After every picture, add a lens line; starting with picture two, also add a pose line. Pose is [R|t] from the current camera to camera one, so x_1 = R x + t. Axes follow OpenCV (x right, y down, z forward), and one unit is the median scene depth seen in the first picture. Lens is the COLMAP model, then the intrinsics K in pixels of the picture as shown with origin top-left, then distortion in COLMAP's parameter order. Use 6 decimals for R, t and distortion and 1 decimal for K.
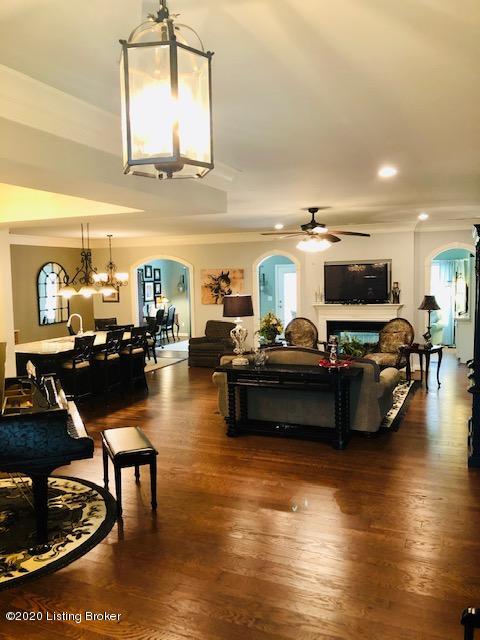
lens RADIAL K [[534.2, 0, 241.4], [0, 534.2, 321.9], [0, 0, 1]] dist [0.022421, -0.020339]
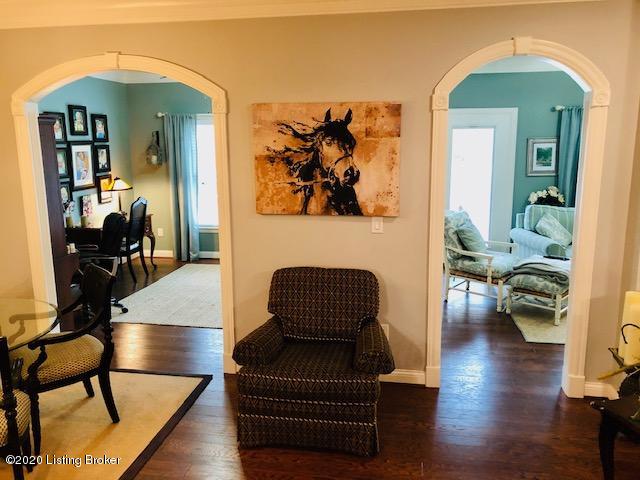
lens RADIAL K [[534.2, 0, 317.2], [0, 534.2, 233.9], [0, 0, 1]] dist [0.022421, -0.020339]
pose [[0.972411, -0.031107, 0.231191, -0.088641], [0.010980, 0.996074, 0.087840, -0.038129], [-0.233016, -0.082878, 0.968935, 0.524598]]
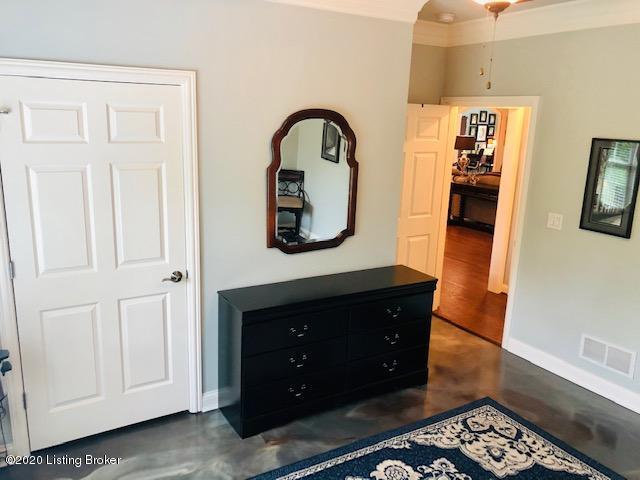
lens RADIAL K [[534.2, 0, 301.6], [0, 534.2, 234.0], [0, 0, 1]] dist [0.022421, -0.020339]
pose [[0.796334, 0.168224, -0.580993, 0.241784], [-0.090913, 0.982923, 0.159991, 0.009112], [0.597985, -0.074587, 0.798029, -0.213394]]
